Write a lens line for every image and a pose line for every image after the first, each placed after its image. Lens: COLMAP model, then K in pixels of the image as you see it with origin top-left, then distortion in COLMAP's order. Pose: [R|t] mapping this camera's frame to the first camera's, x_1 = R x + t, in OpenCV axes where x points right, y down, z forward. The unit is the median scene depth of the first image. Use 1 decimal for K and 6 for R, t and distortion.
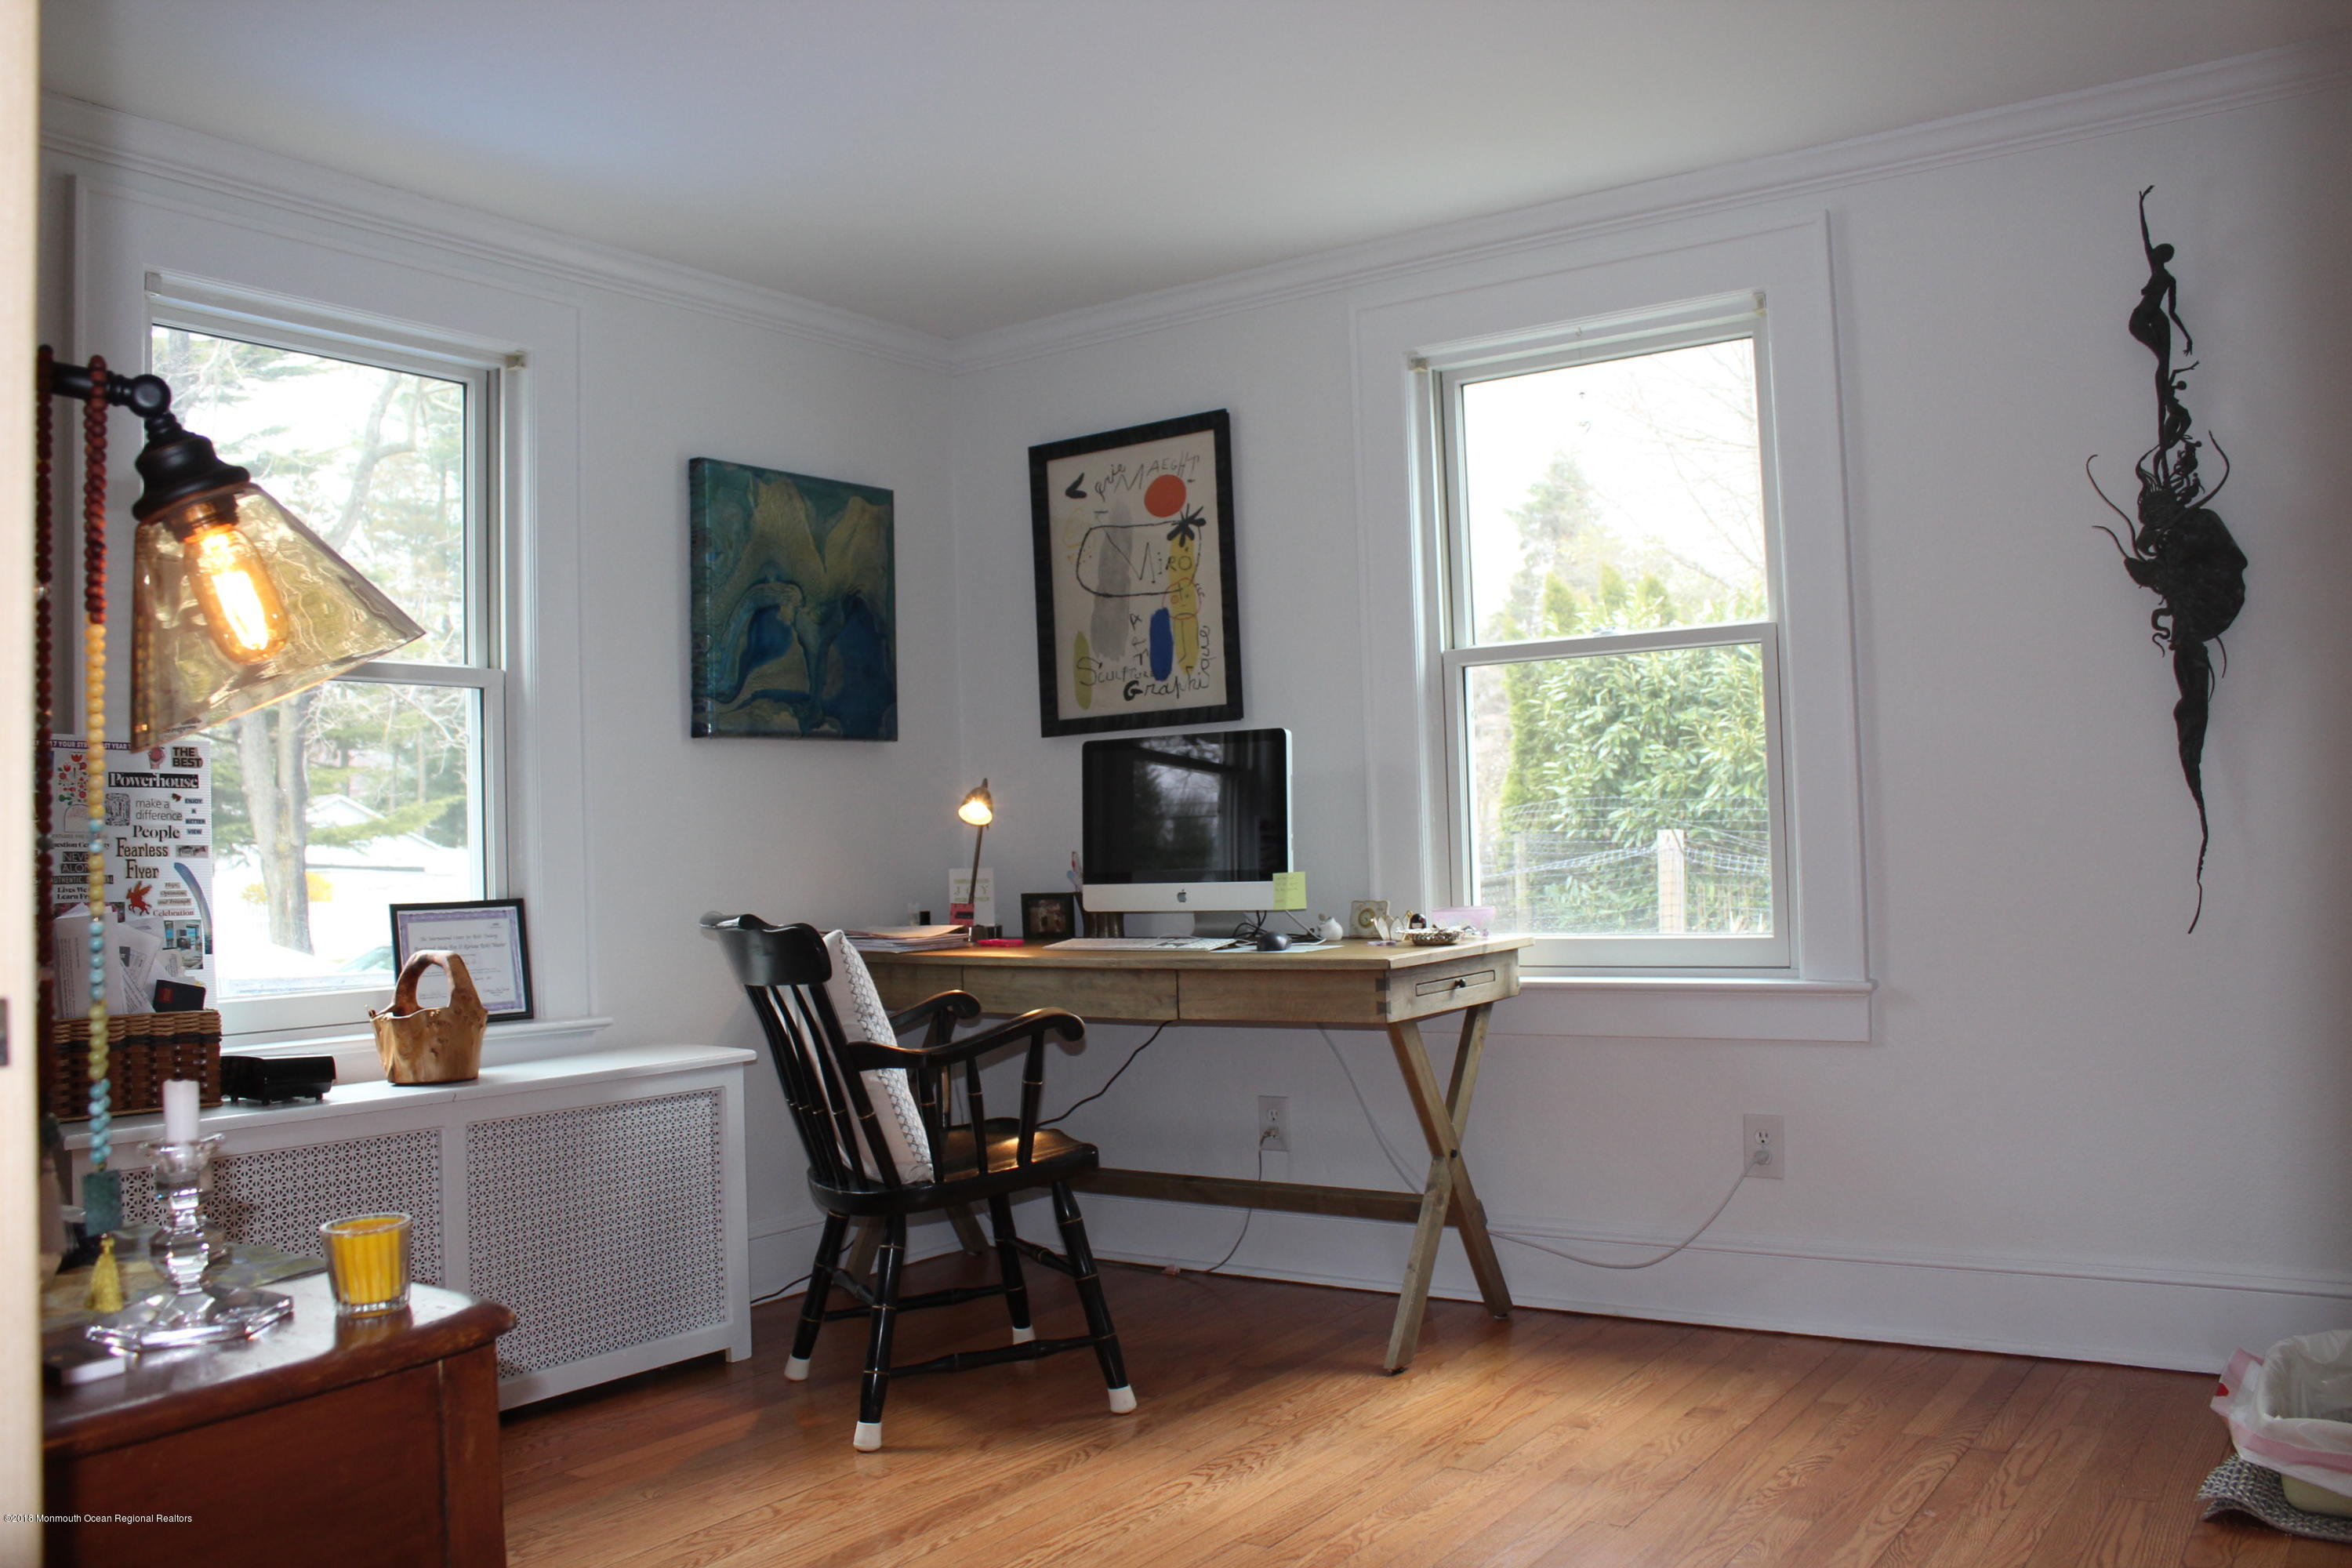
lens RADIAL K [[1945.8, 0, 1175.8], [0, 1945.8, 782.6], [0, 0, 1]] dist [-0.159286, 0.130930]
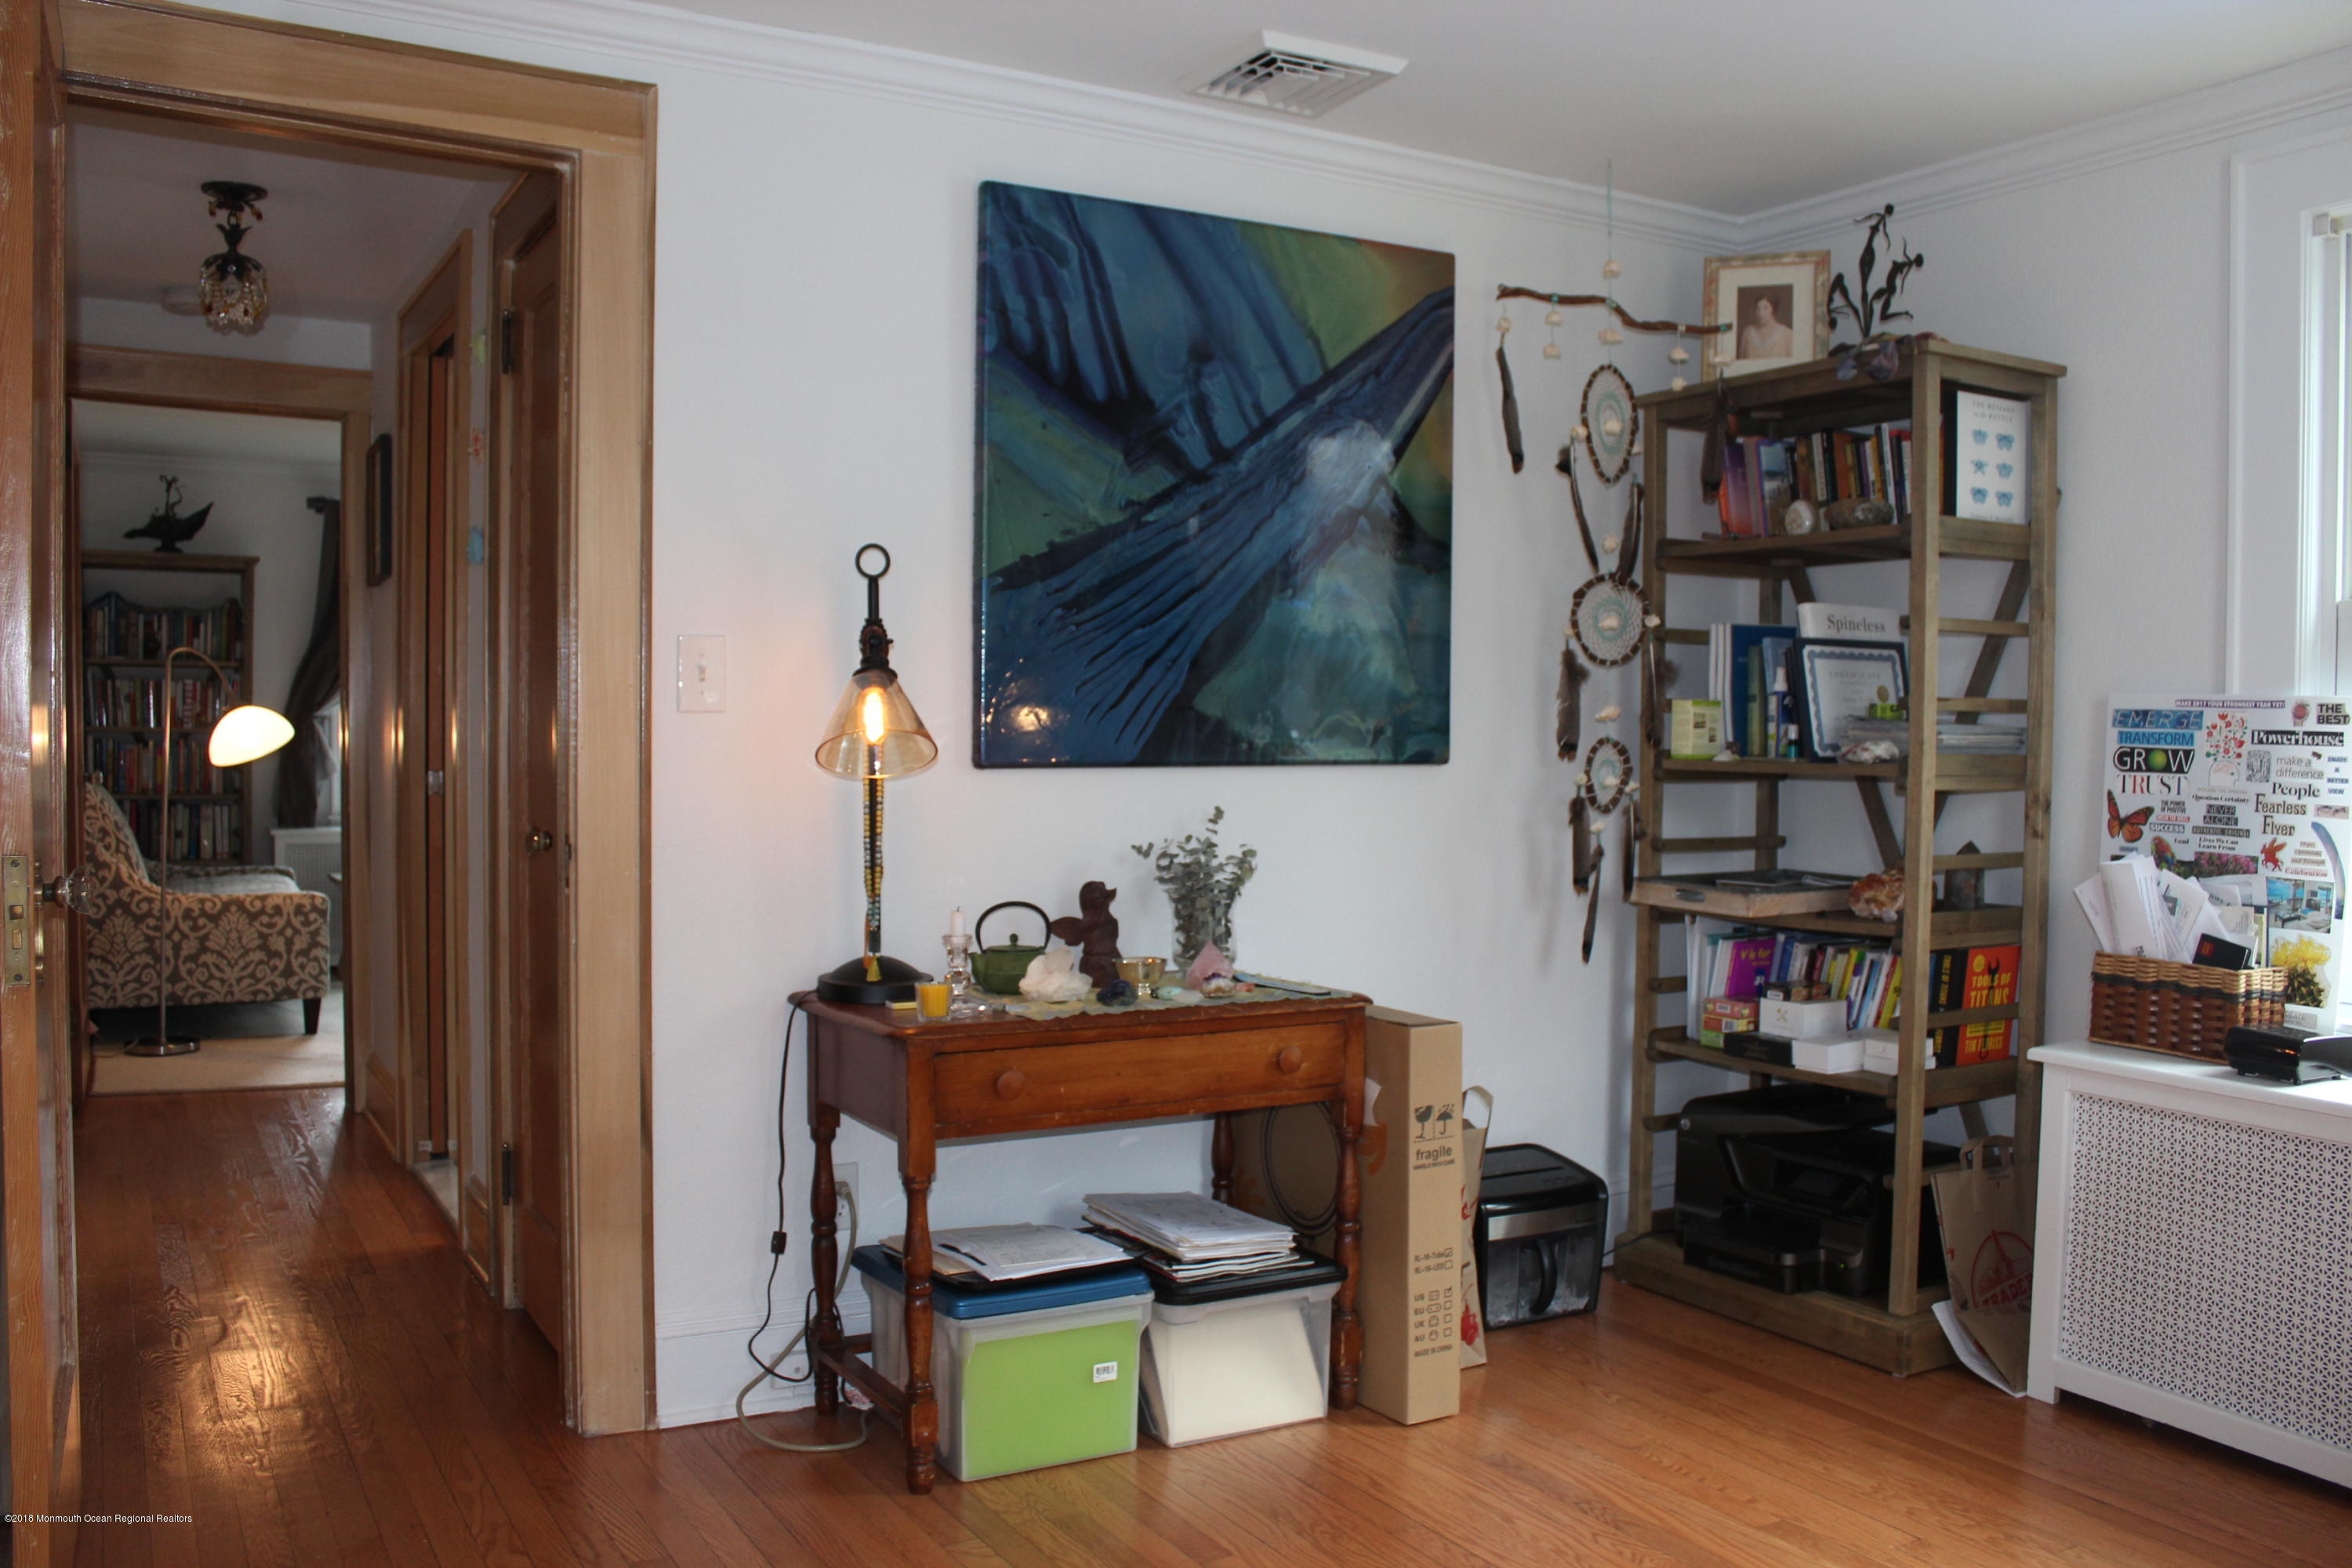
lens RADIAL K [[1945.8, 0, 1175.3], [0, 1945.8, 786.3], [0, 0, 1]] dist [-0.159286, 0.130930]
pose [[-0.438742, 0.054525, -0.896958, 0.604775], [0.030607, 0.998485, 0.045726, -0.038995], [0.898092, -0.007391, -0.439746, 0.898555]]
